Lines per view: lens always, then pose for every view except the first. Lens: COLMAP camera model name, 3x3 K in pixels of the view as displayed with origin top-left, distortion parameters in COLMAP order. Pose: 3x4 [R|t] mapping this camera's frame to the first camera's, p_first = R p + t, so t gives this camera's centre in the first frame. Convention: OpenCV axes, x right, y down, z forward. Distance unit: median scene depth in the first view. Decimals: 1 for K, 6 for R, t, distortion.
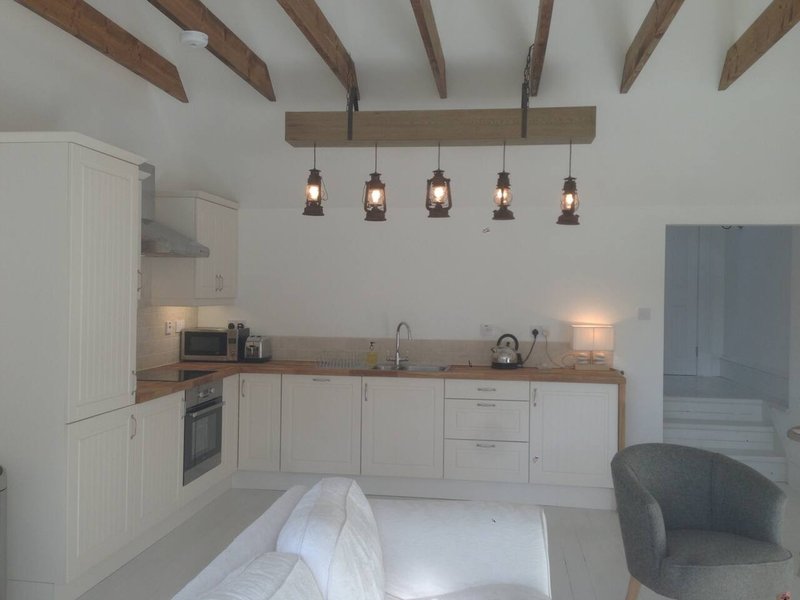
lens RADIAL K [[705.9, 0, 400.0], [0, 705.9, 300.0], [0, 0, 1]] dist [0.017314, 0.004097]
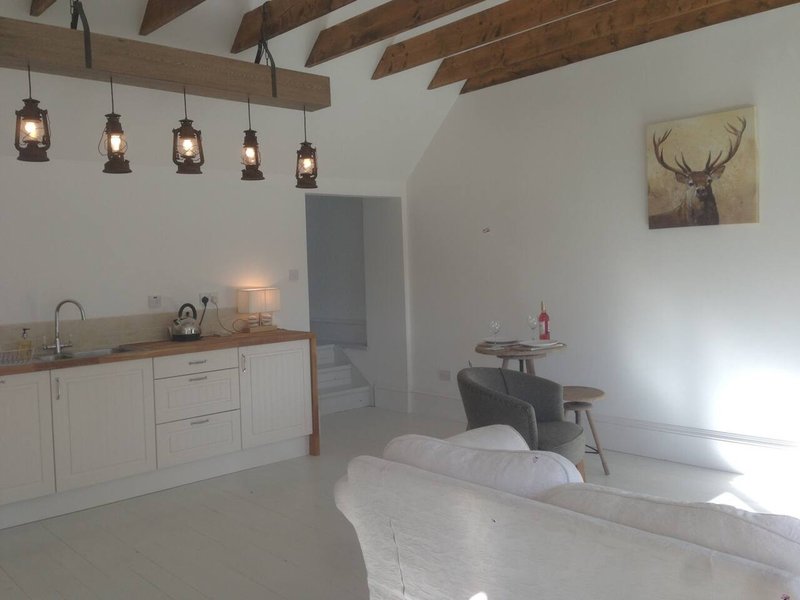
lens RADIAL K [[720.5, 0, 400.0], [0, 720.5, 300.0], [0, 0, 1]] dist [0.165872, -0.329883]
pose [[0.638088, -0.076722, 0.766131, -0.408850], [0.051485, 0.997048, 0.056966, 0.003267], [-0.768240, 0.003095, 0.640155, 0.165751]]
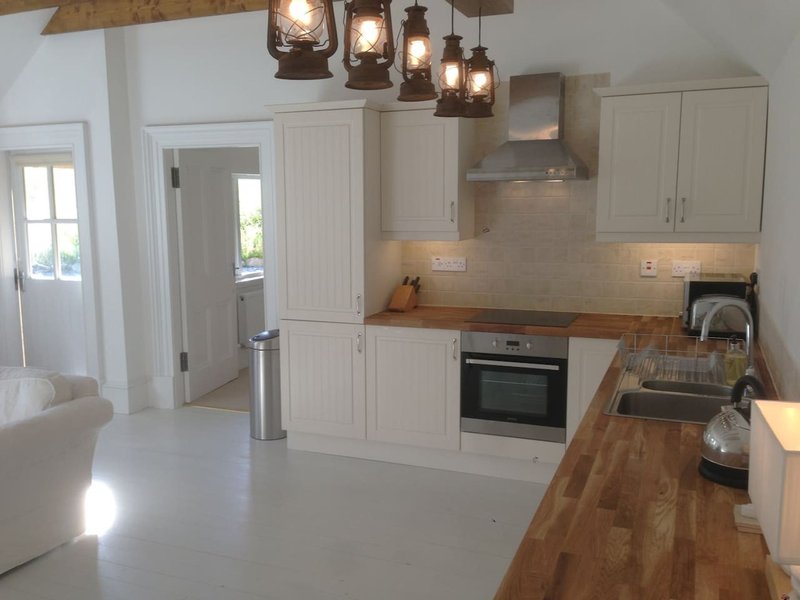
lens RADIAL K [[720.5, 0, 400.0], [0, 720.5, 300.0], [0, 0, 1]] dist [0.165872, -0.329883]
pose [[-0.235205, 0.117997, -0.964757, 0.511443], [0.003515, 0.992700, 0.120558, -0.024612], [0.971940, 0.024964, -0.233902, 0.916648]]
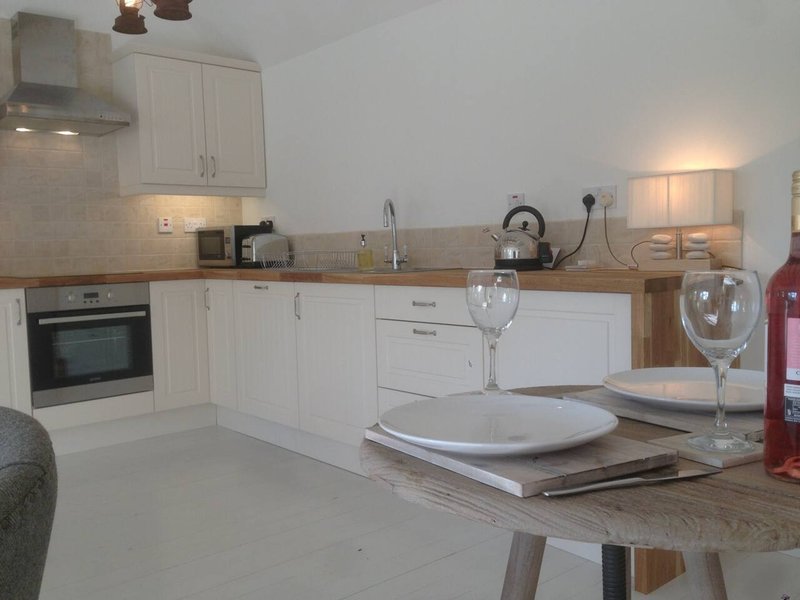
lens RADIAL K [[720.5, 0, 400.0], [0, 720.5, 300.0], [0, 0, 1]] dist [0.165872, -0.329883]
pose [[0.751716, 0.015279, -0.659310, 0.447846], [0.034674, 0.997433, 0.062649, 0.081442], [0.658575, -0.069955, 0.749257, 0.526153]]
